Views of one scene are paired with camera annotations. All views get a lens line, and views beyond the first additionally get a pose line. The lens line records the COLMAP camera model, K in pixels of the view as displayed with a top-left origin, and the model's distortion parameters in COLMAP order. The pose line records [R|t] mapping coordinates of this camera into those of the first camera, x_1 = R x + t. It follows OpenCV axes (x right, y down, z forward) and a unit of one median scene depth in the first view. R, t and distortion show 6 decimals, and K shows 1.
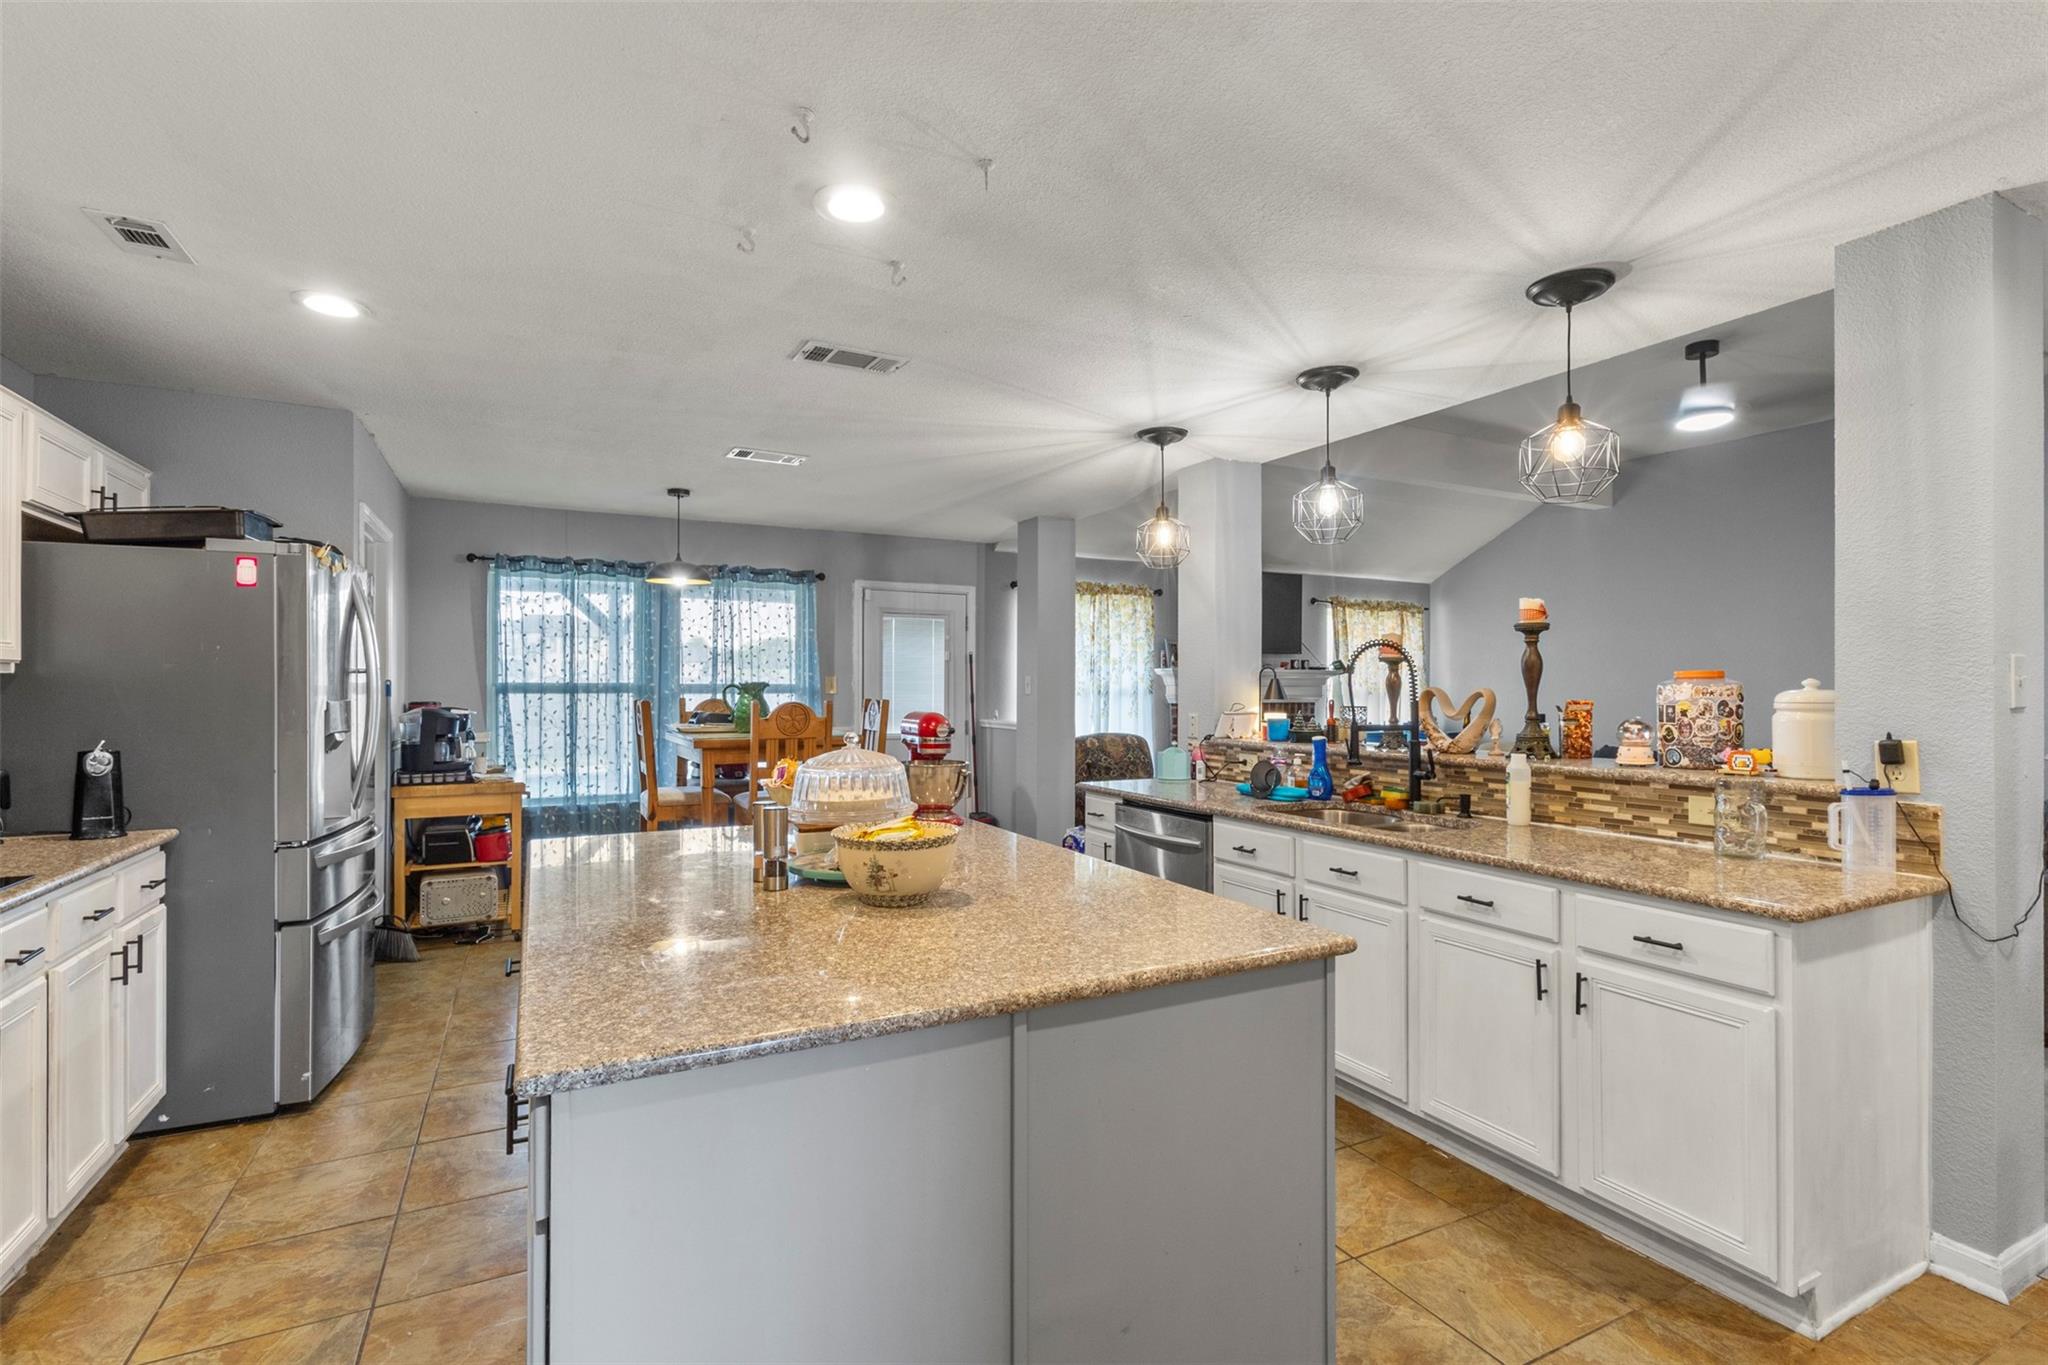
lens RADIAL K [[959.0, 0, 1026.9], [0, 959.0, 684.3], [0, 0, 1]] dist [-0.002458, 0.000133]
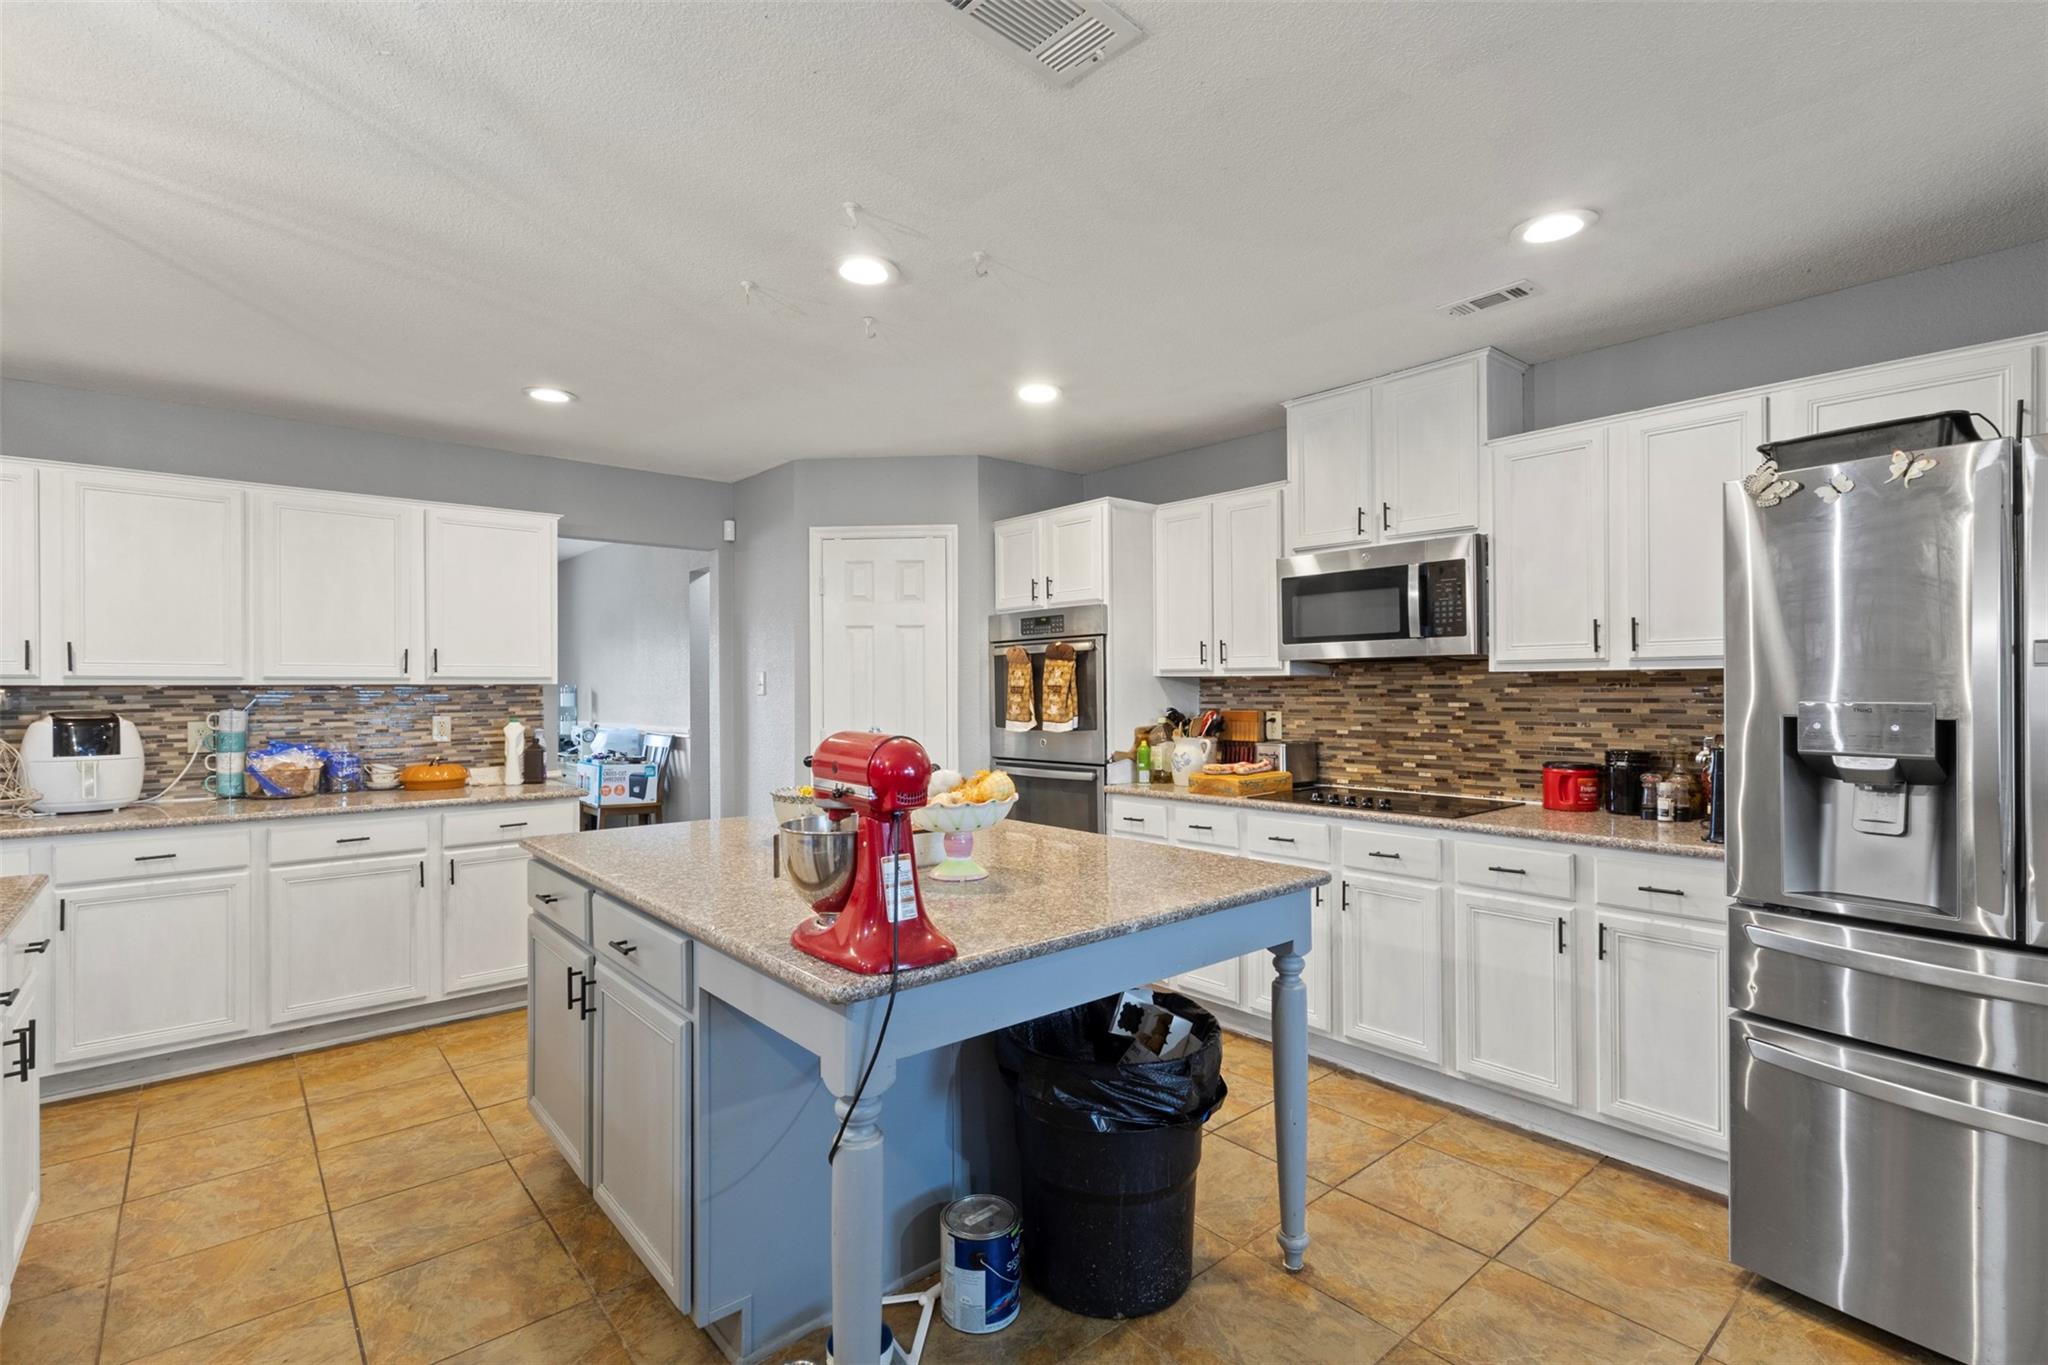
lens RADIAL K [[959.0, 0, 1022.9], [0, 959.0, 683.7], [0, 0, 1]] dist [-0.002458, 0.000133]
pose [[-0.973742, 0.000158, -0.227654, -0.087290], [0.000898, 0.999995, -0.003147, 0.005232], [0.227653, -0.003269, -0.973737, 1.949326]]
